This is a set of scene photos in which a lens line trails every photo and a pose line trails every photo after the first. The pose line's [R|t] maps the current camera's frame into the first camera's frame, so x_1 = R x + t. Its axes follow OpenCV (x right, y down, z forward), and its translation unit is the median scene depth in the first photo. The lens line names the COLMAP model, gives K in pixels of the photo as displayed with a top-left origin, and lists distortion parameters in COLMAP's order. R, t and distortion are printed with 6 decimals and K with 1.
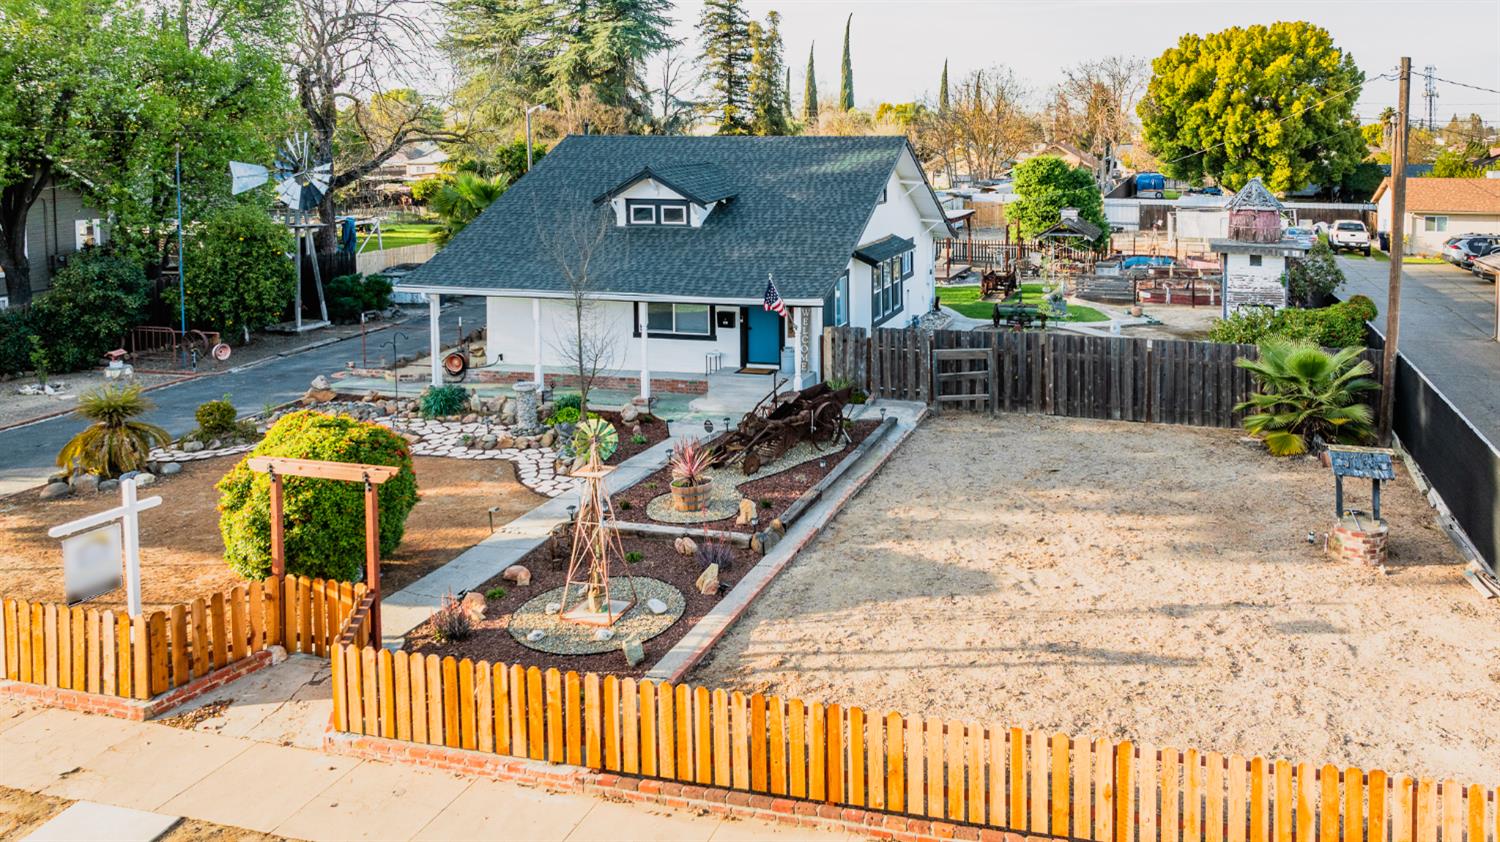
lens RADIAL K [[2013.5, 0, 753.1], [0, 2013.5, 417.3], [0, 0, 1]] dist [-0.076392, 0.000000]
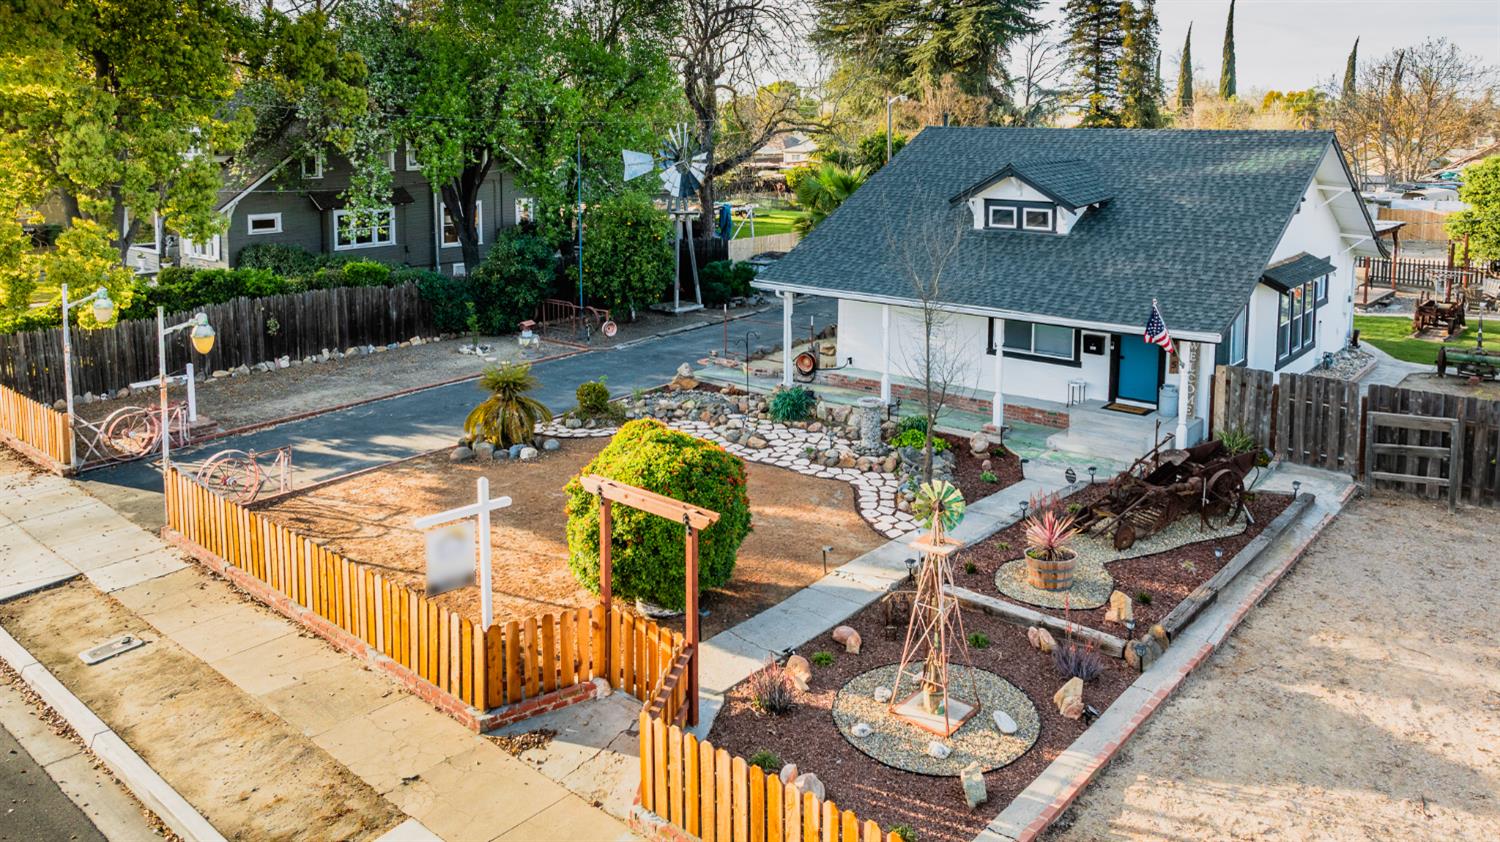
lens RADIAL K [[1061.8, 0, 849.8], [0, 1061.8, 467.0], [0, 0, 1]] dist [-0.023029, 0.008581]
pose [[0.984596, 0.051625, -0.167052, -0.037568], [-0.021498, 0.983911, 0.177360, -0.074489], [0.173520, -0.171036, 0.969865, 0.509841]]
